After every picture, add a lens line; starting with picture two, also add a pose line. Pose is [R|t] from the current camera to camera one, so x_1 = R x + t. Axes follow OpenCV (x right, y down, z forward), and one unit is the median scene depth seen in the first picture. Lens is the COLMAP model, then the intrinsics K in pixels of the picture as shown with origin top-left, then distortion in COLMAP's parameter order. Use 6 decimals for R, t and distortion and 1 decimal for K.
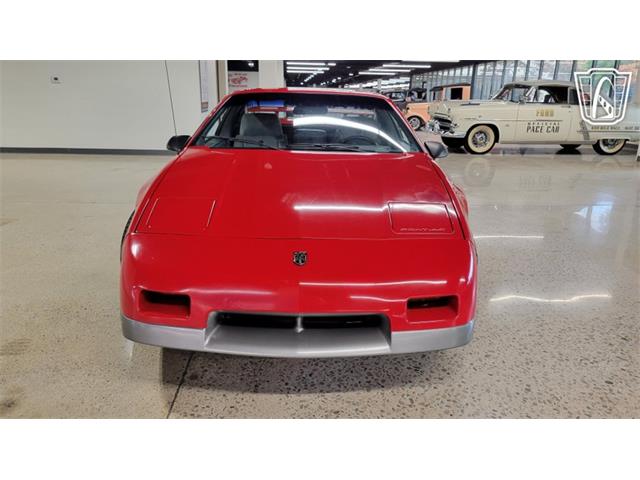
lens RADIAL K [[505.2, 0, 322.2], [0, 505.2, 231.4], [0, 0, 1]] dist [0.026987, -0.008989]
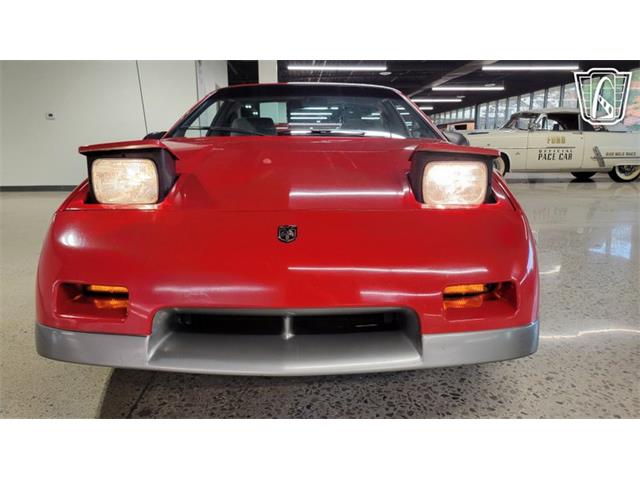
lens RADIAL K [[494.1, 0, 320.0], [0, 494.1, 240.0], [0, 0, 1]] dist [0.029302, -0.001256]
pose [[0.999467, -0.026330, -0.019284, 0.012199], [0.024625, 0.996172, -0.083872, 0.101008], [0.021418, 0.083353, 0.996290, 0.263281]]
